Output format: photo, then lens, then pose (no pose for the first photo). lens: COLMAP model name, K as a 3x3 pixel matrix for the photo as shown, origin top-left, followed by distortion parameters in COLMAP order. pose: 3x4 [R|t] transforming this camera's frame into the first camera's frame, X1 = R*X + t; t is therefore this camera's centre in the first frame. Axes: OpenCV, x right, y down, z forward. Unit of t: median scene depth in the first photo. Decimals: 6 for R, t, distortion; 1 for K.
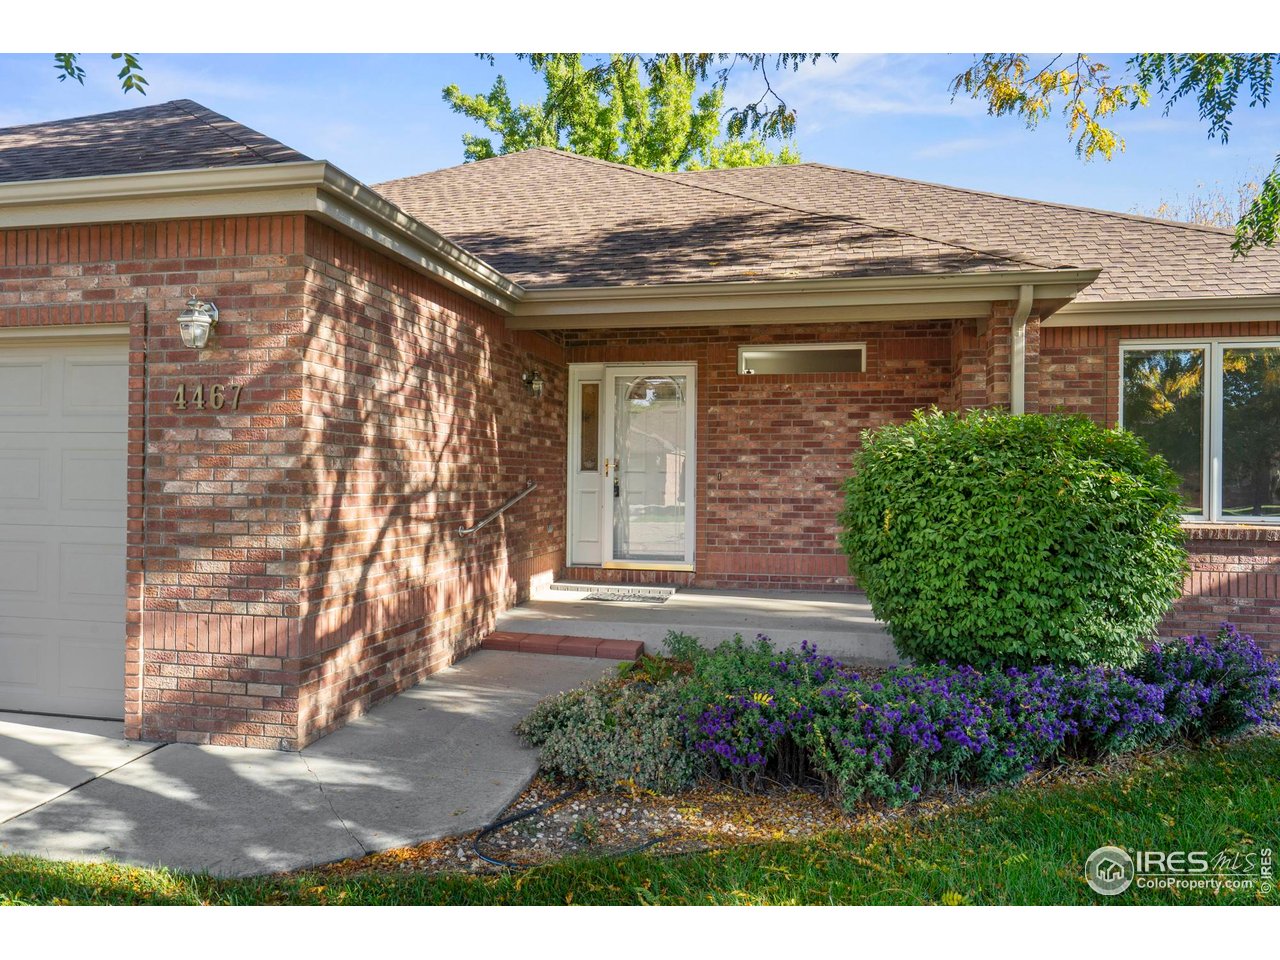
lens RADIAL K [[899.0, 0, 639.8], [0, 899.0, 475.7], [0, 0, 1]] dist [0.009228, 0.010791]
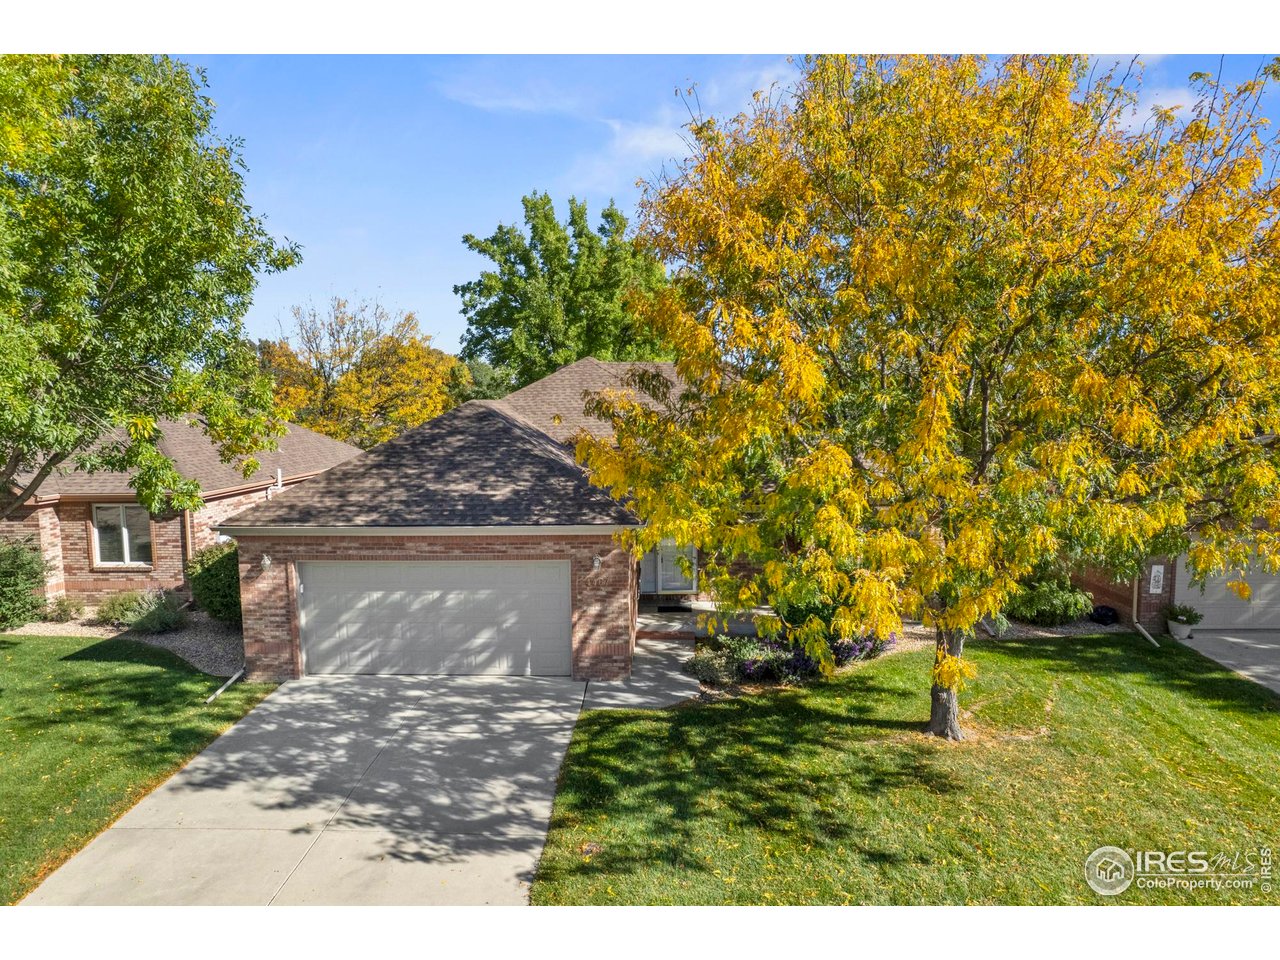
lens RADIAL K [[899.0, 0, 635.4], [0, 899.0, 486.7], [0, 0, 1]] dist [0.009228, 0.010791]
pose [[0.984491, -0.040079, 0.170796, -0.783926], [0.019424, 0.992471, 0.120929, -0.736209], [-0.174357, -0.115736, 0.977857, -1.984893]]
